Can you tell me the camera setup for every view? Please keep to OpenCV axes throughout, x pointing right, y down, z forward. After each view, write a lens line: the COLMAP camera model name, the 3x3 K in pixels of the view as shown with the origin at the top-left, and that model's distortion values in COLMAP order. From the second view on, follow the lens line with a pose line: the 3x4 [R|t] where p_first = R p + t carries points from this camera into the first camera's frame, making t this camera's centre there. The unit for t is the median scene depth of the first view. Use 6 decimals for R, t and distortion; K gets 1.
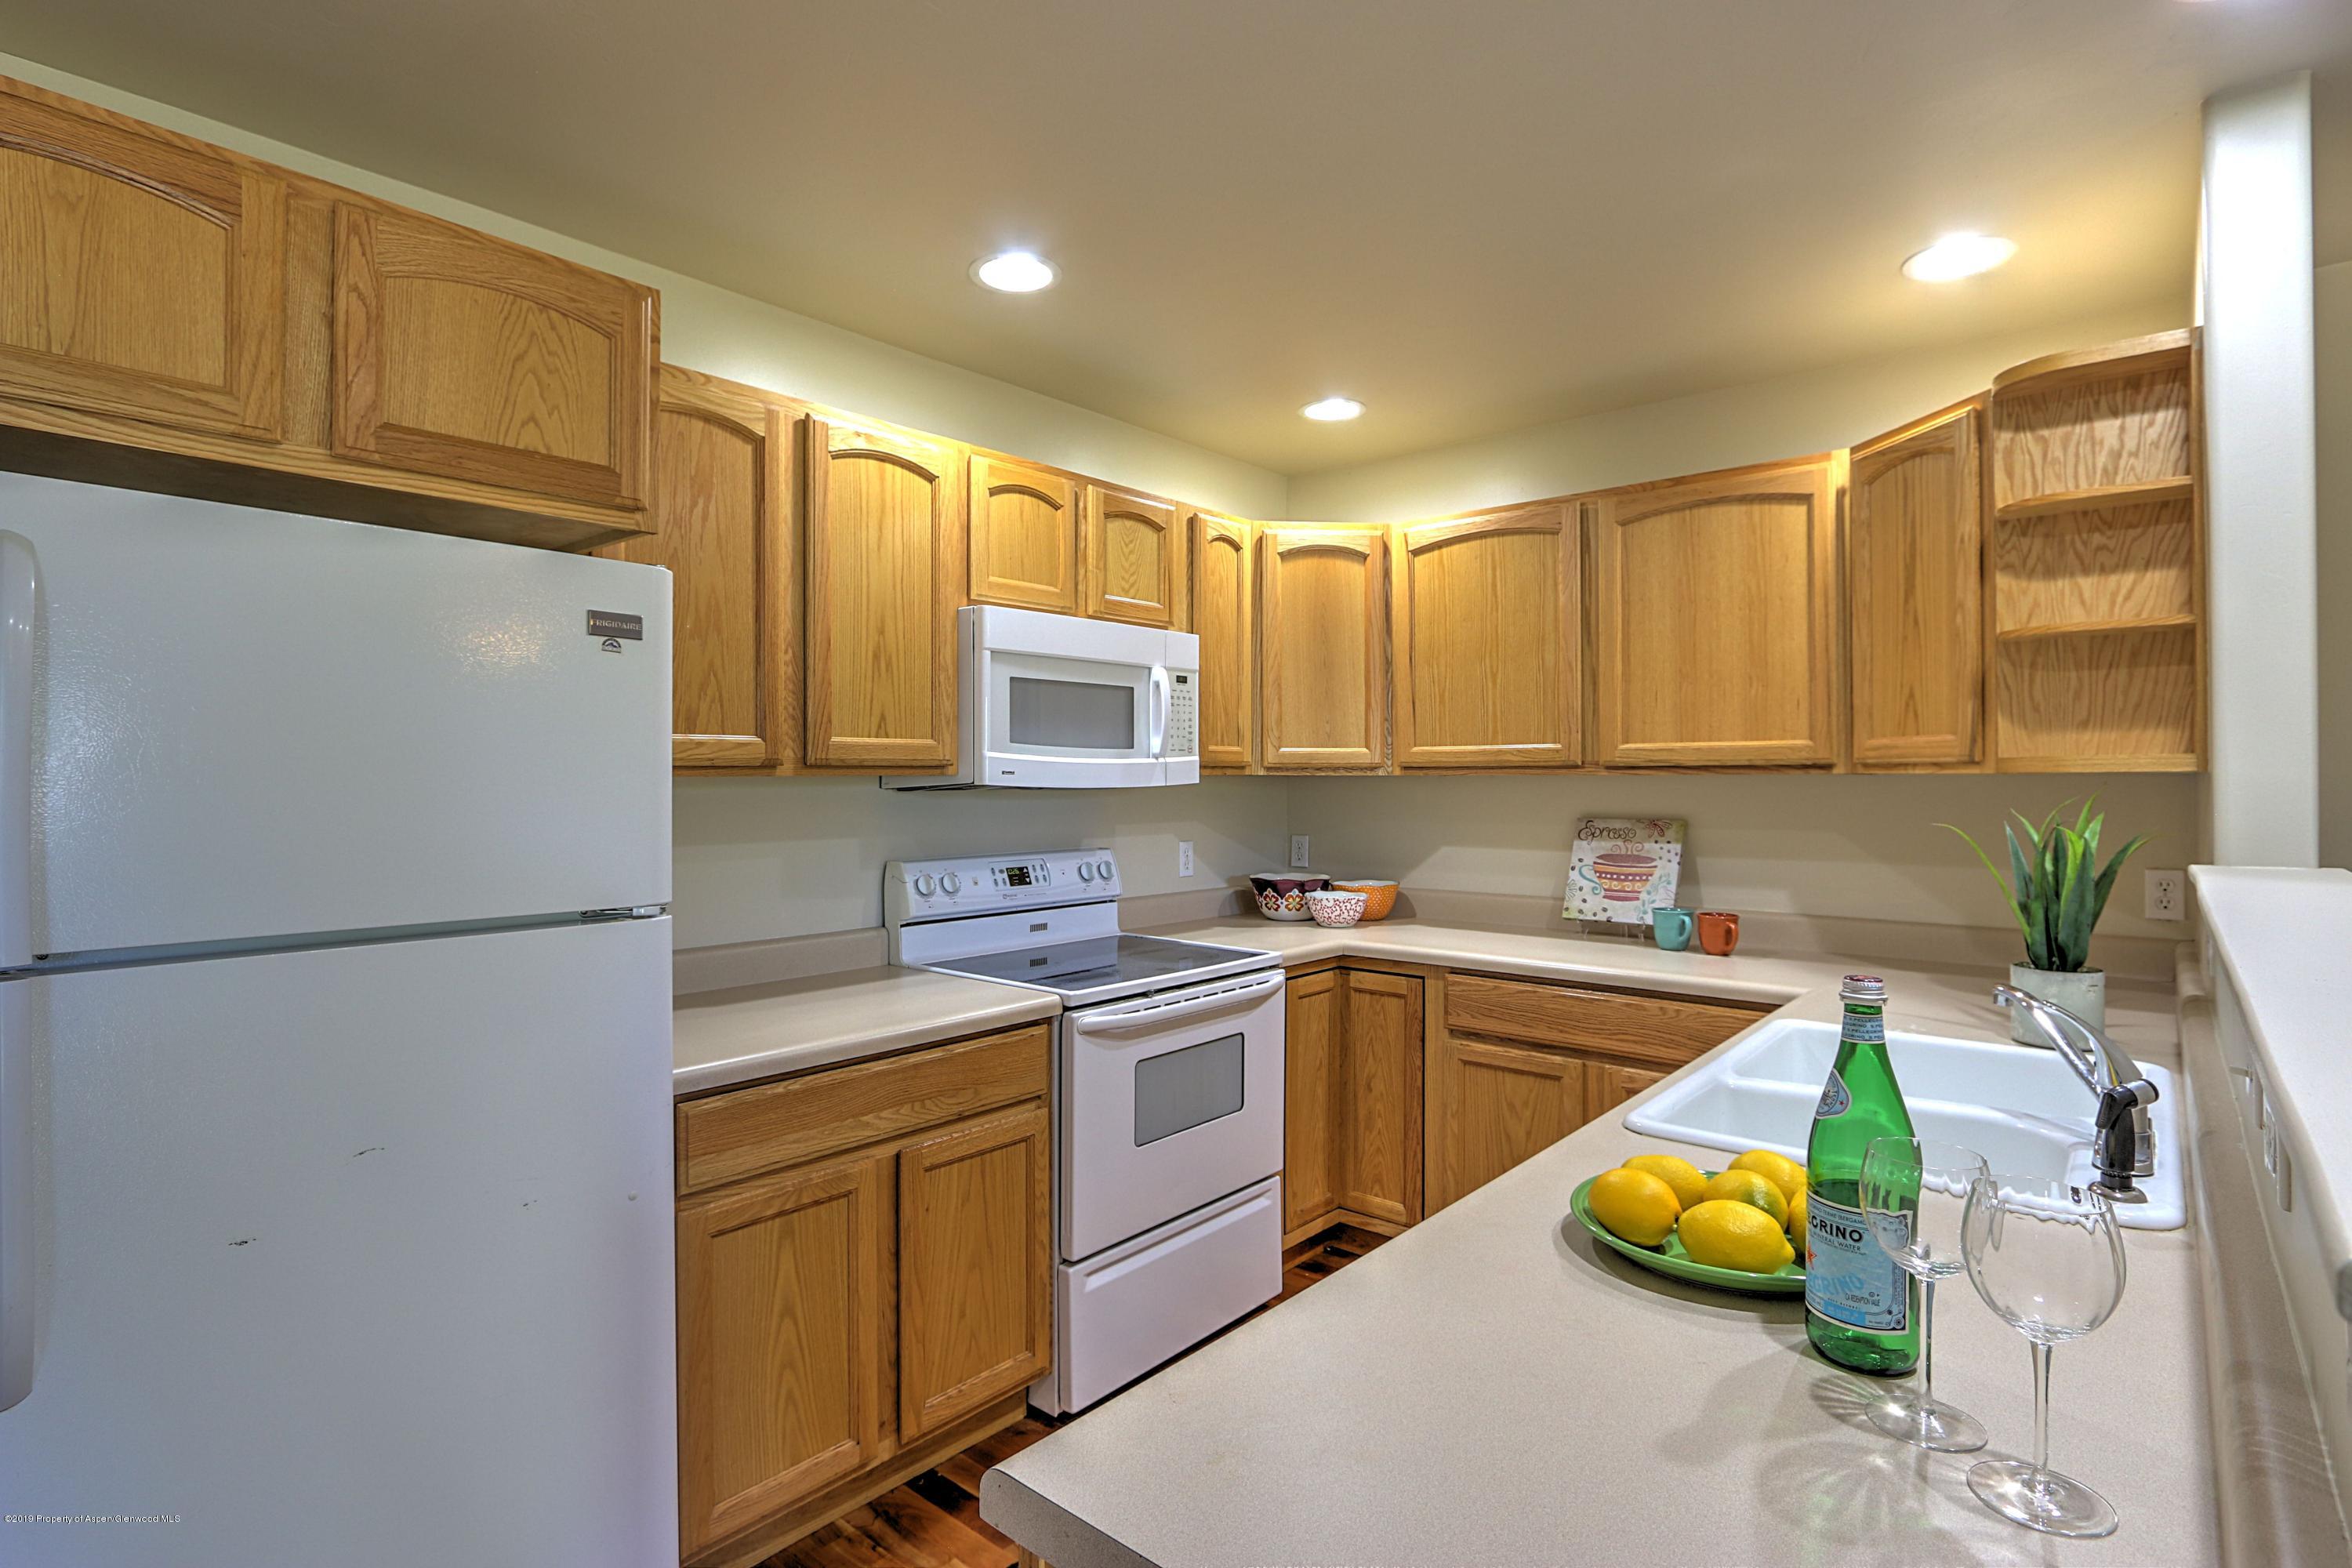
lens RADIAL K [[1149.2, 0, 1167.7], [0, 1149.2, 775.8], [0, 0, 1]] dist [-0.012516, 0.000183]
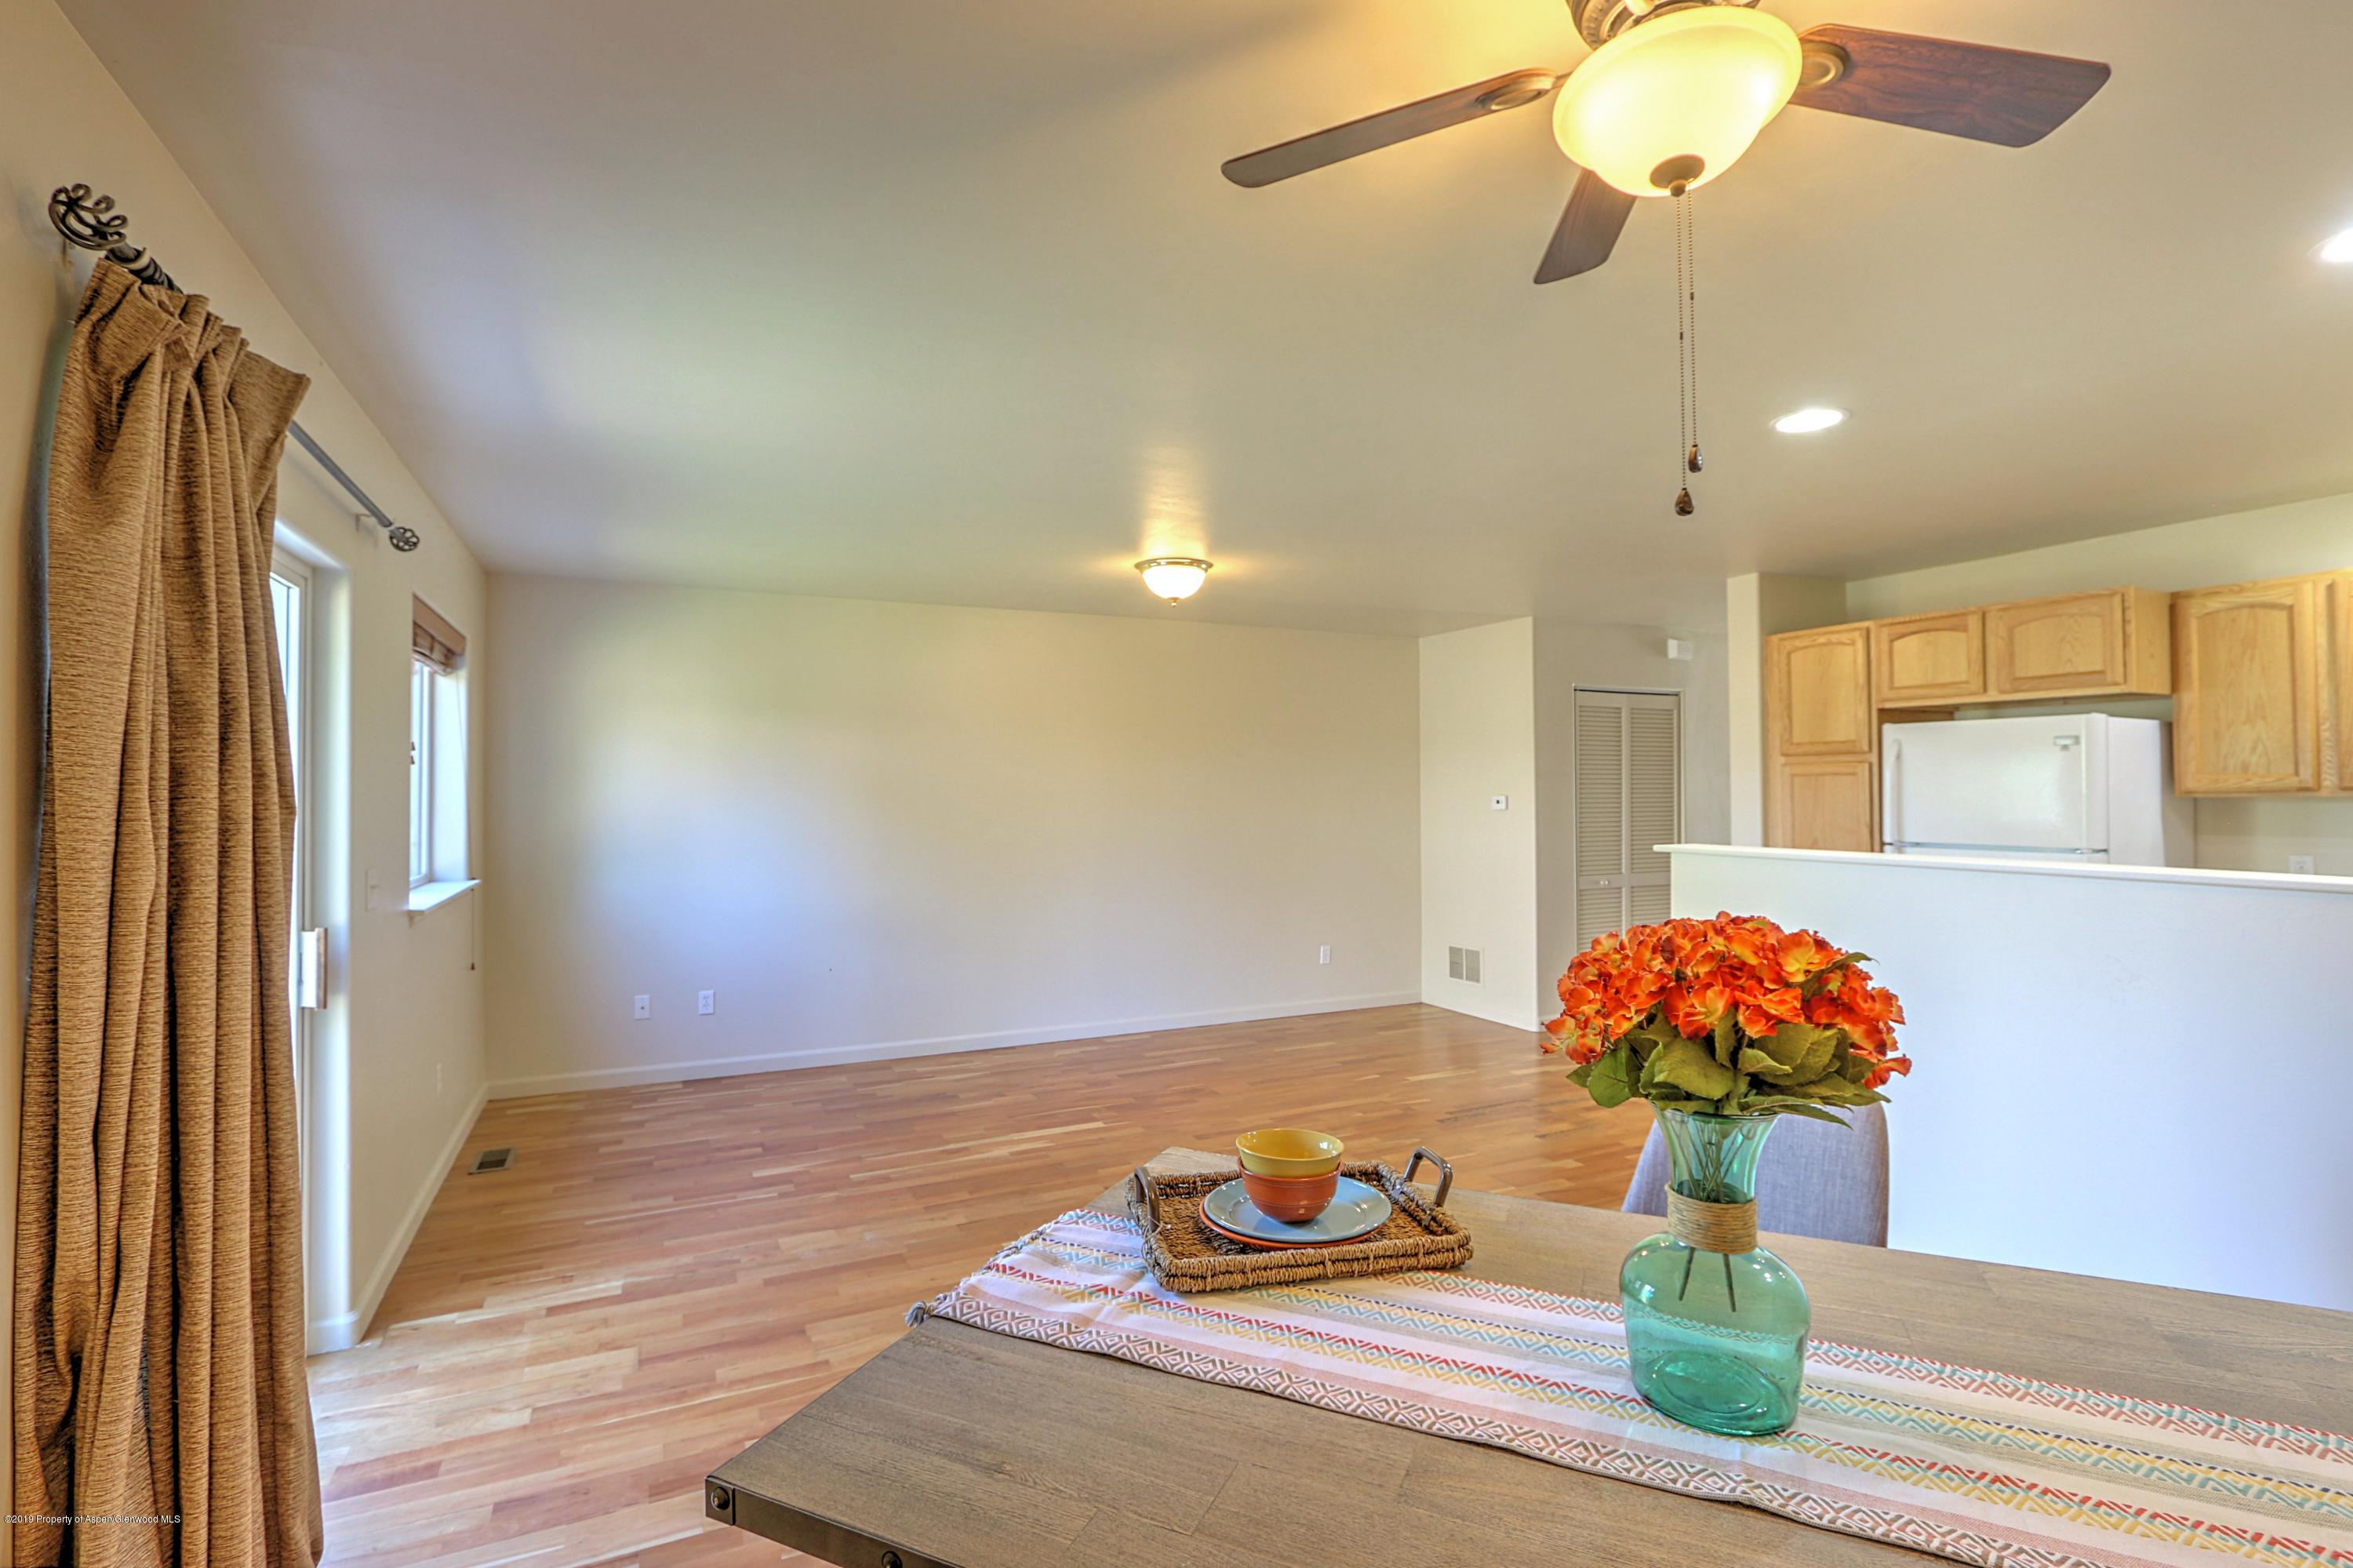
lens RADIAL K [[1092.2, 0, 1166.4], [0, 1092.2, 773.5], [0, 0, 1]] dist [-0.023084, 0.005319]
pose [[-0.397406, -0.012952, -0.917551, 1.508449], [0.010118, 0.999778, -0.018495, -0.018147], [0.917587, -0.016634, -0.397187, 0.052253]]
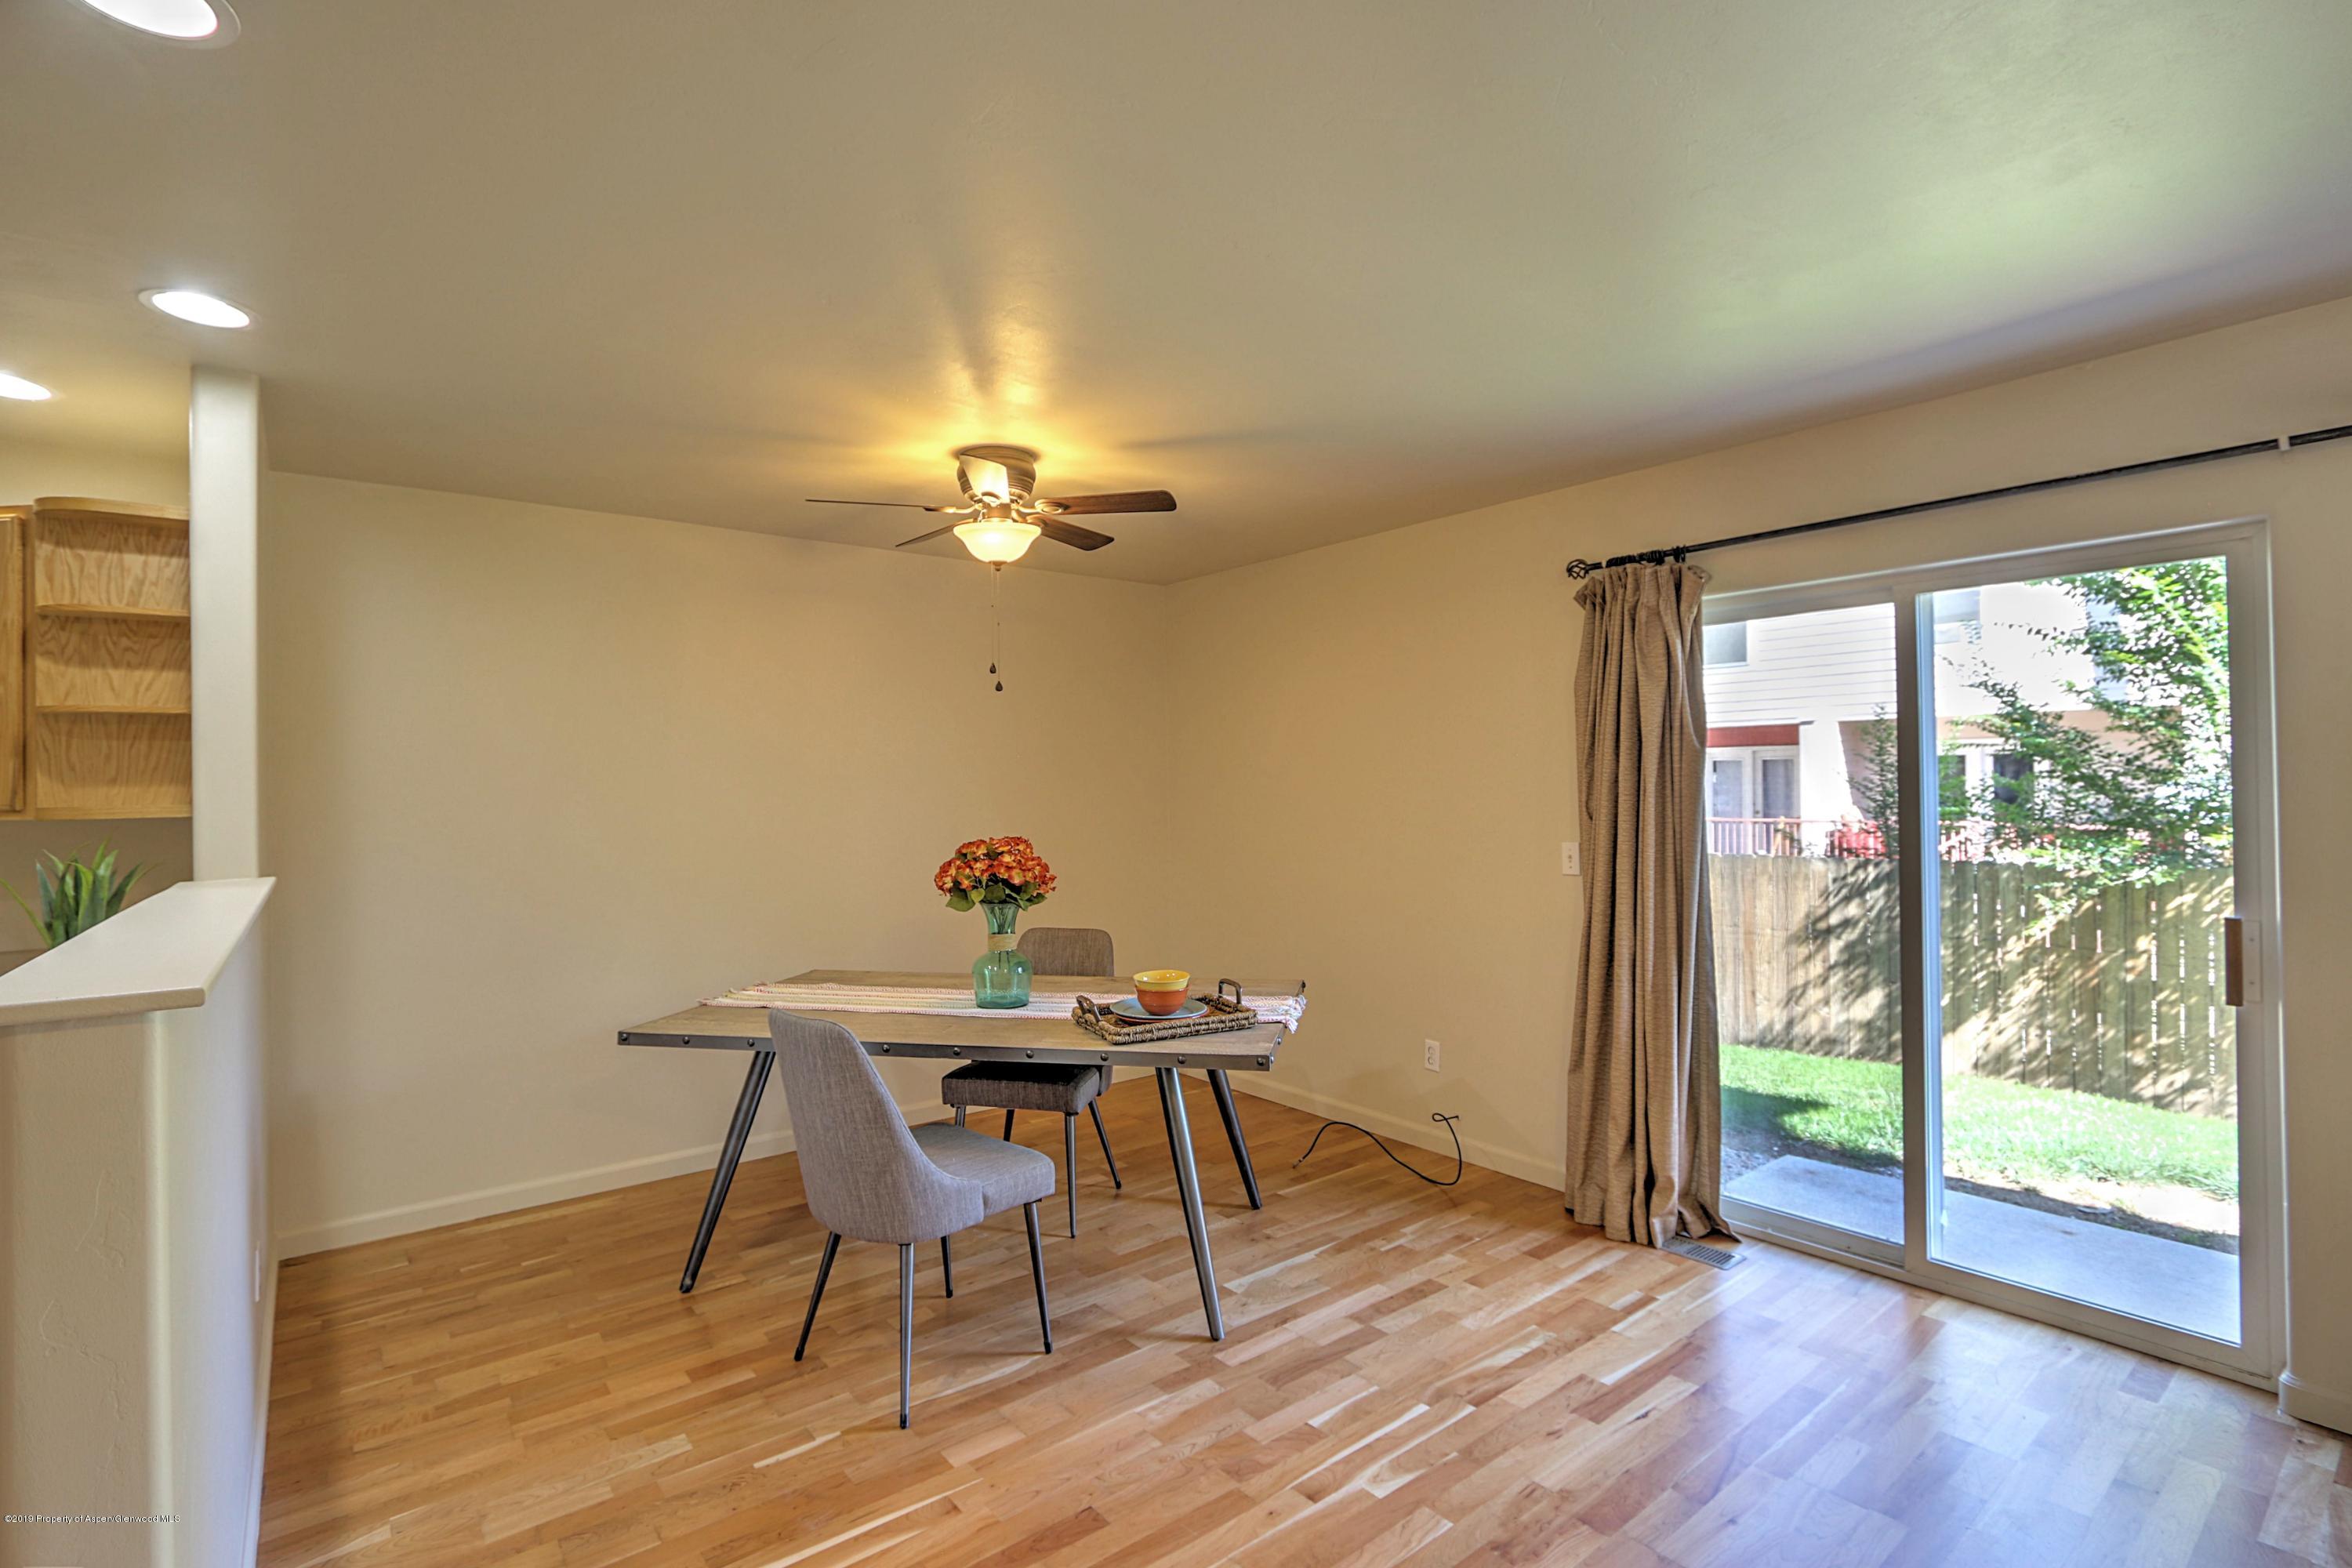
lens RADIAL K [[1091.7, 0, 1165.9], [0, 1091.7, 773.5], [0, 0, 1]] dist [-0.023084, 0.005319]
pose [[0.183190, 0.011436, 0.983011, -0.149731], [0.010880, 0.999848, -0.013660, -0.019174], [-0.983017, 0.013198, 0.183038, -0.331990]]
